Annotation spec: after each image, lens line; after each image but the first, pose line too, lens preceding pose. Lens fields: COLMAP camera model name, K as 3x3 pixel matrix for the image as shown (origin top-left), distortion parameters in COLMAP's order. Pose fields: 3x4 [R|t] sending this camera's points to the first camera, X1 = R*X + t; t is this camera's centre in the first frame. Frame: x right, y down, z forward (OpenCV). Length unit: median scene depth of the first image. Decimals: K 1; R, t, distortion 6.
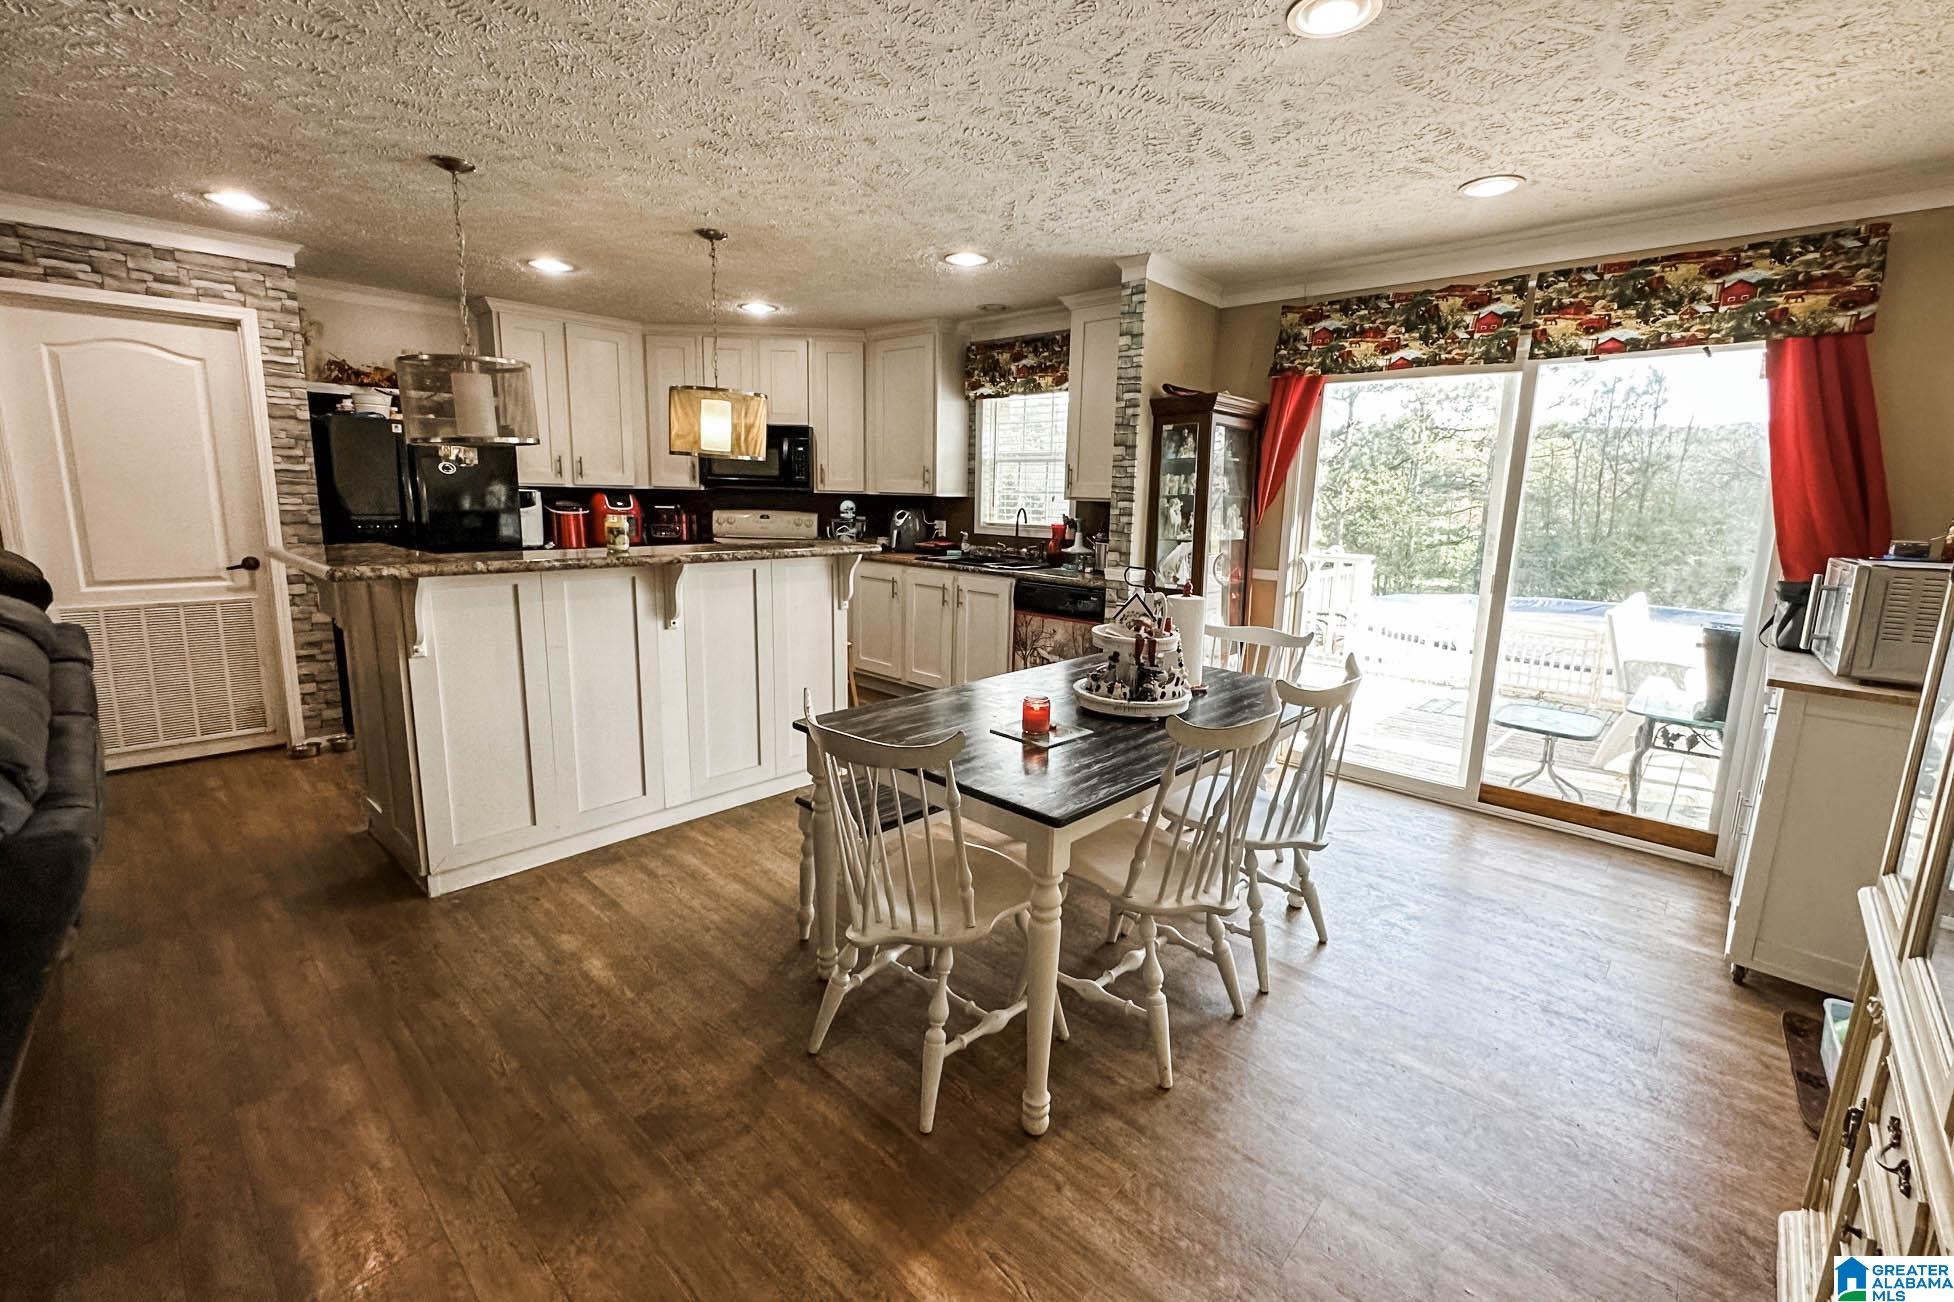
lens RADIAL K [[821.3, 0, 996.0], [0, 821.3, 637.6], [0, 0, 1]] dist [-0.002001, -0.000264]
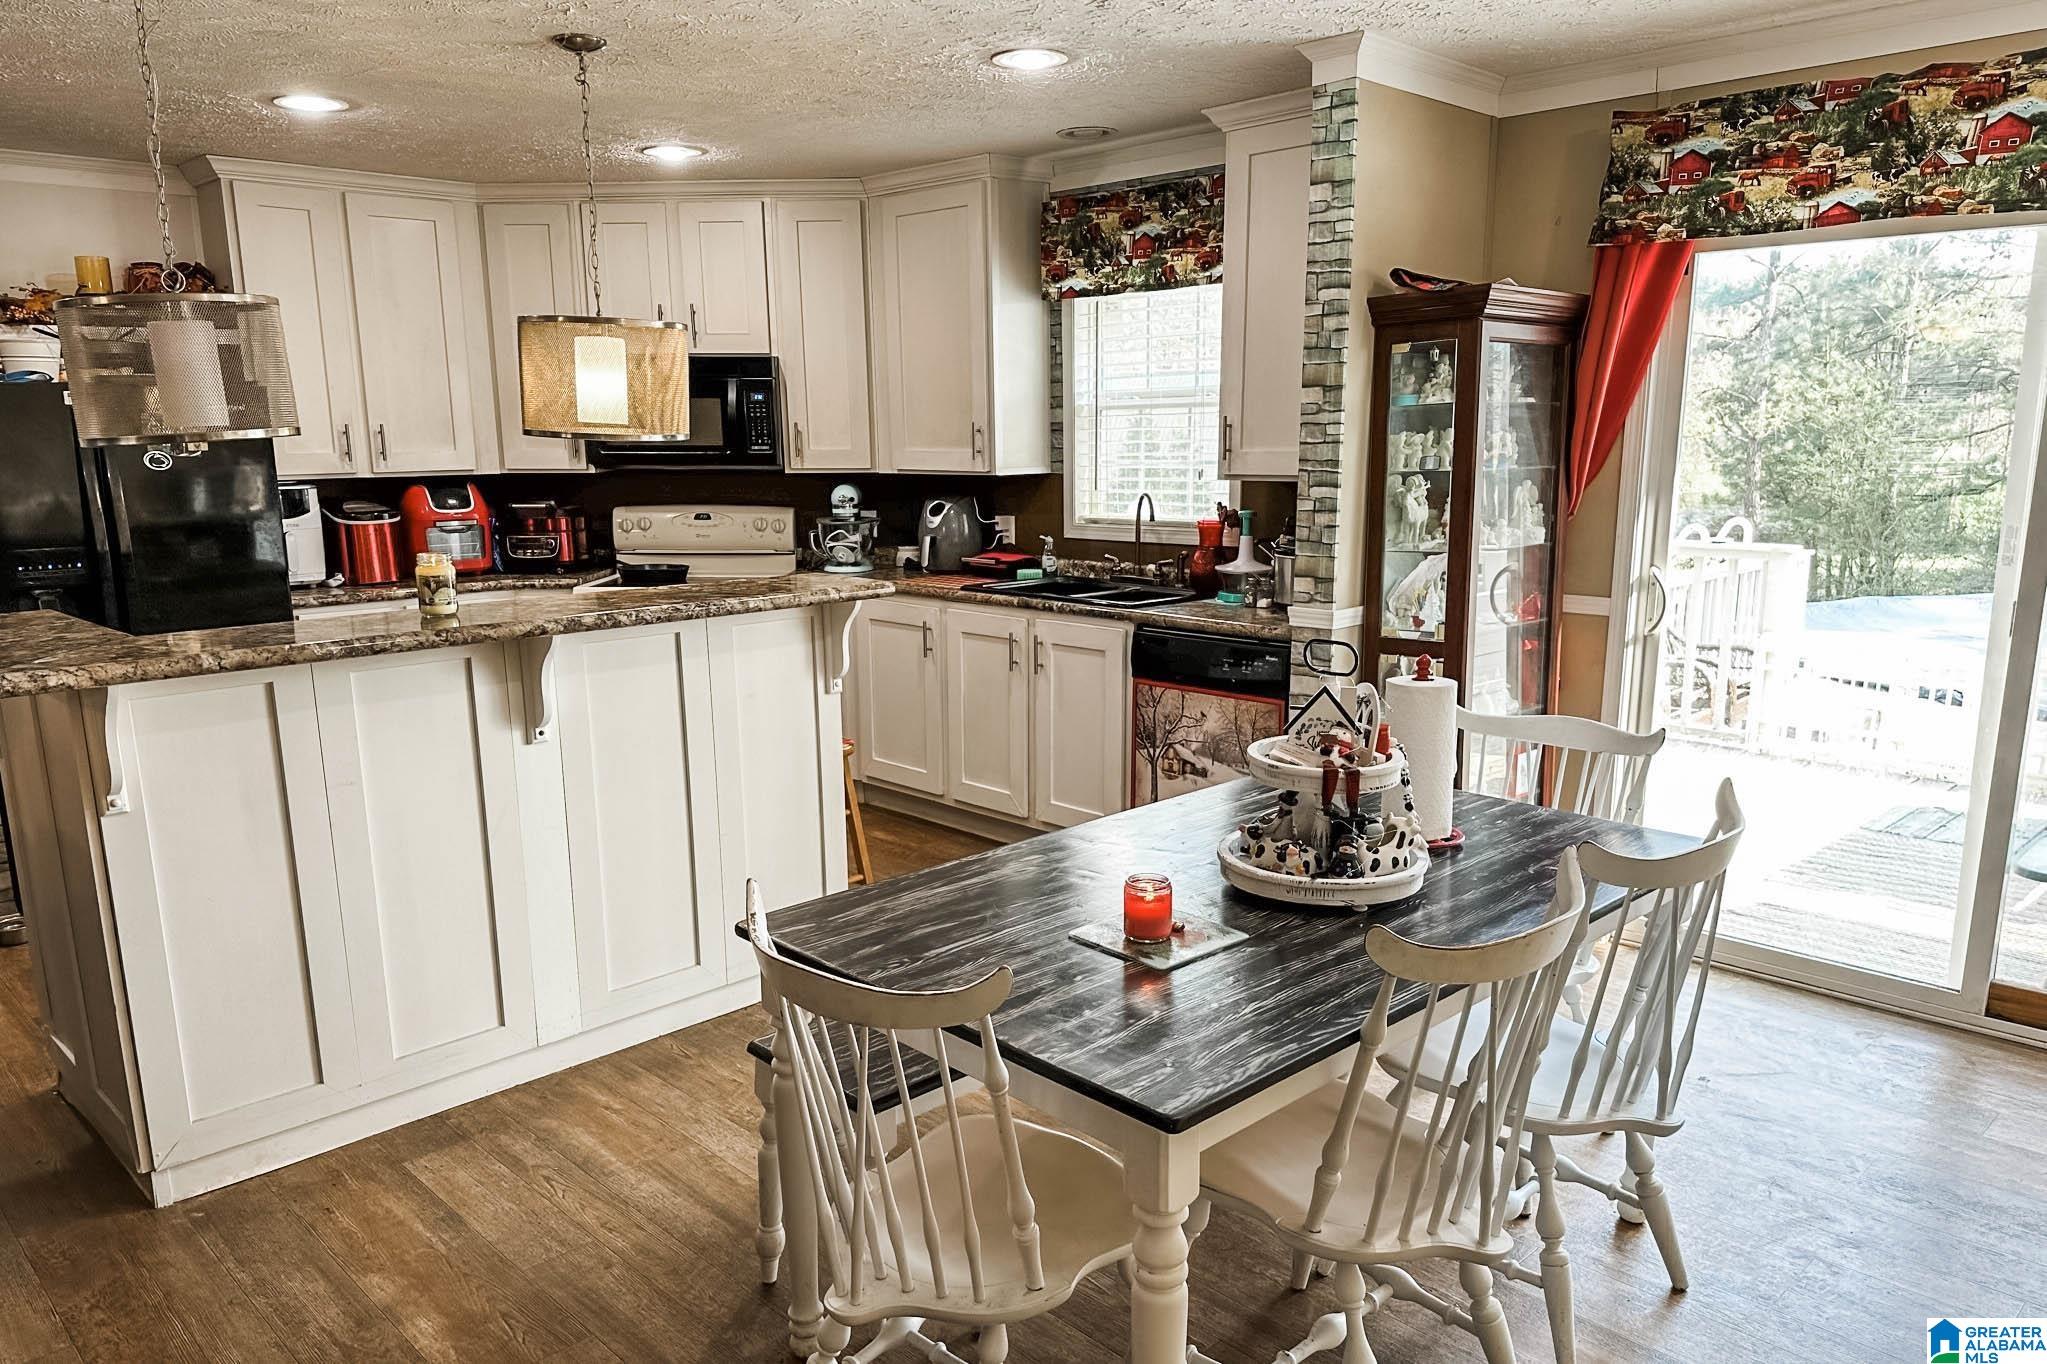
lens RADIAL K [[1439.1, 0, 1028.3], [0, 1439.1, 746.5], [0, 0, 1]] dist [0.072374, -0.090309]
pose [[0.997407, -0.021318, -0.068743, 0.020253], [0.024343, 0.998759, 0.043461, -0.036621], [0.067731, -0.045022, 0.996687, -0.006082]]
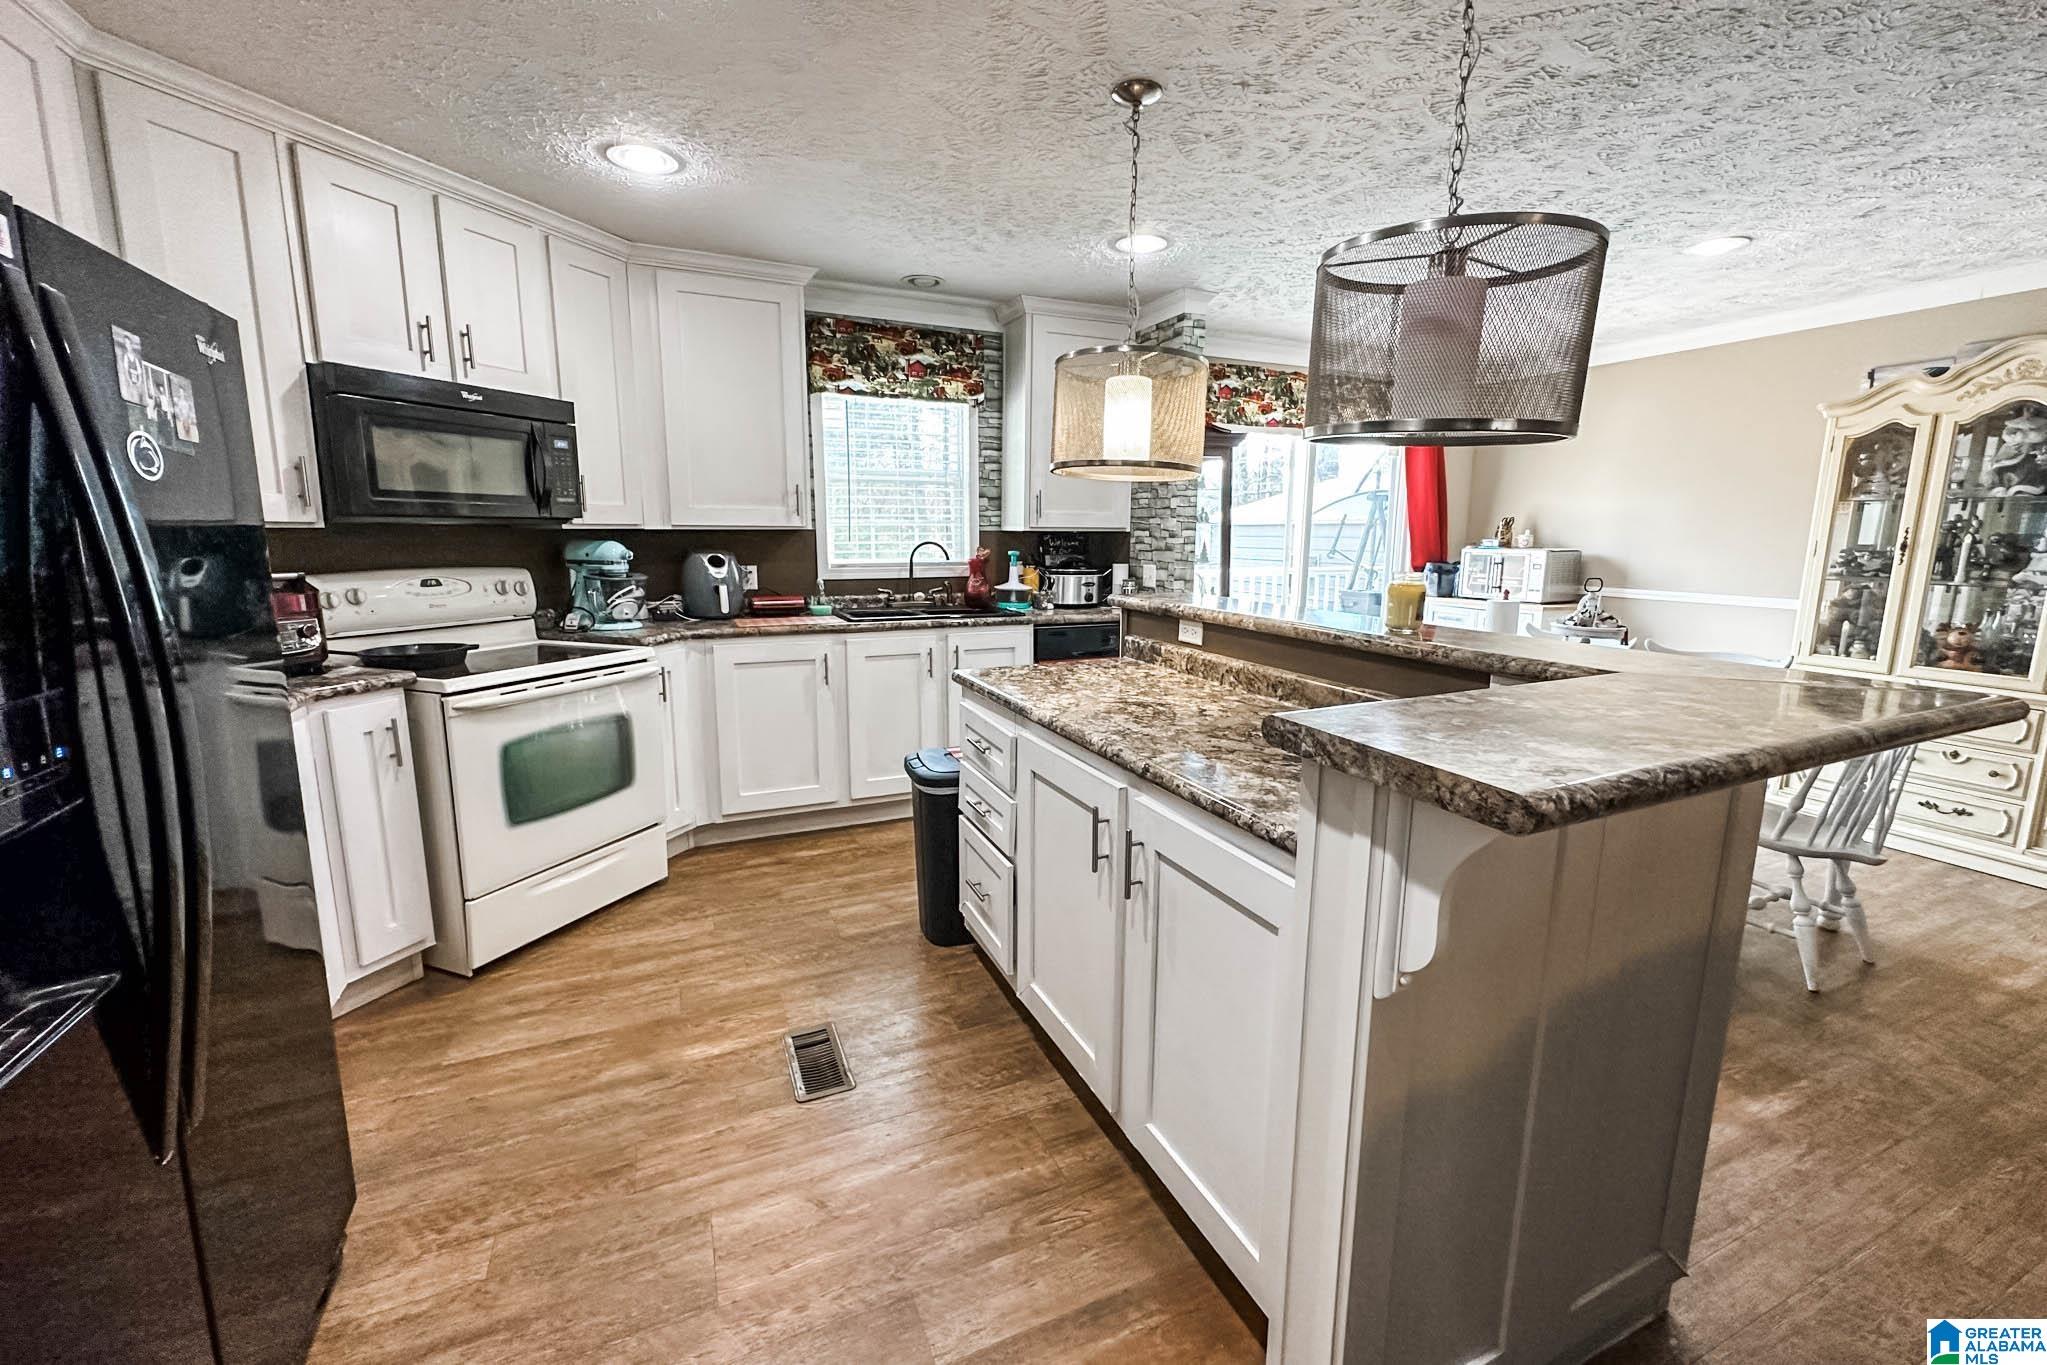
lens RADIAL K [[821.1, 0, 1026.5], [0, 821.1, 666.5], [0, 0, 1]] dist [-0.001024, 0.000106]
pose [[0.405852, -0.172323, 0.897546, -0.873834], [0.163332, 0.979929, 0.114284, -0.150019], [-0.899225, 0.100216, 0.425852, 0.766702]]
